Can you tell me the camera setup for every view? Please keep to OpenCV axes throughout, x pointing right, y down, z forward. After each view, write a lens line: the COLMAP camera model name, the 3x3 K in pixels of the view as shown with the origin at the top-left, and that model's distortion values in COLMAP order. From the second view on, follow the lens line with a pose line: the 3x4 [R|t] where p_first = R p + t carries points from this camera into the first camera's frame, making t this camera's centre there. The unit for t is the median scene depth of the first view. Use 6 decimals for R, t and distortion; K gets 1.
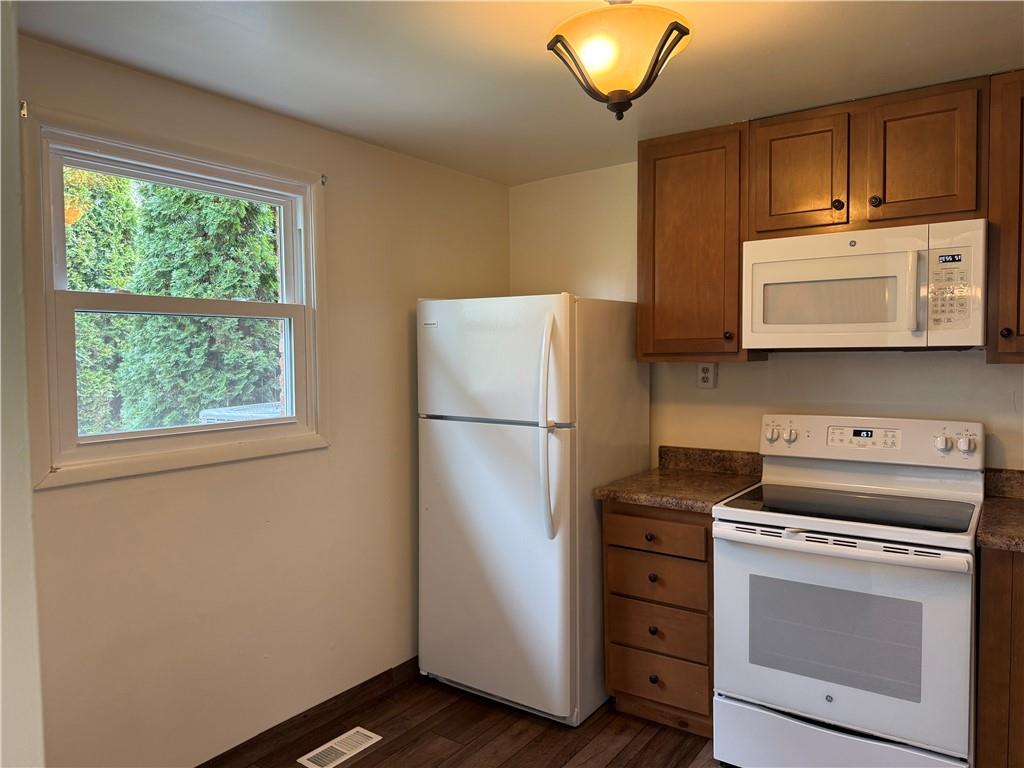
lens RADIAL K [[710.9, 0, 502.9], [0, 710.9, 384.3], [0, 0, 1]] dist [0.052548, -0.064605]
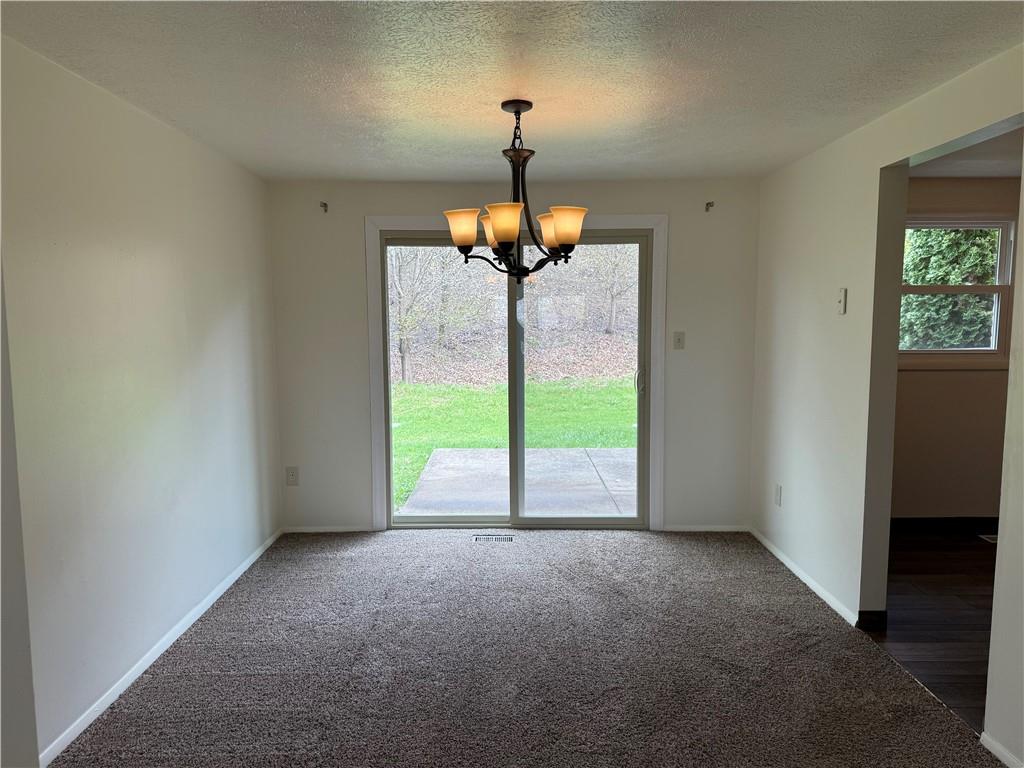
lens RADIAL K [[710.9, 0, 505.7], [0, 710.9, 384.0], [0, 0, 1]] dist [0.052548, -0.064605]
pose [[0.579080, 0.089737, -0.810317, 0.263028], [-0.042909, 0.995901, 0.079625, 0.024481], [0.814141, -0.011339, 0.580557, -0.595146]]
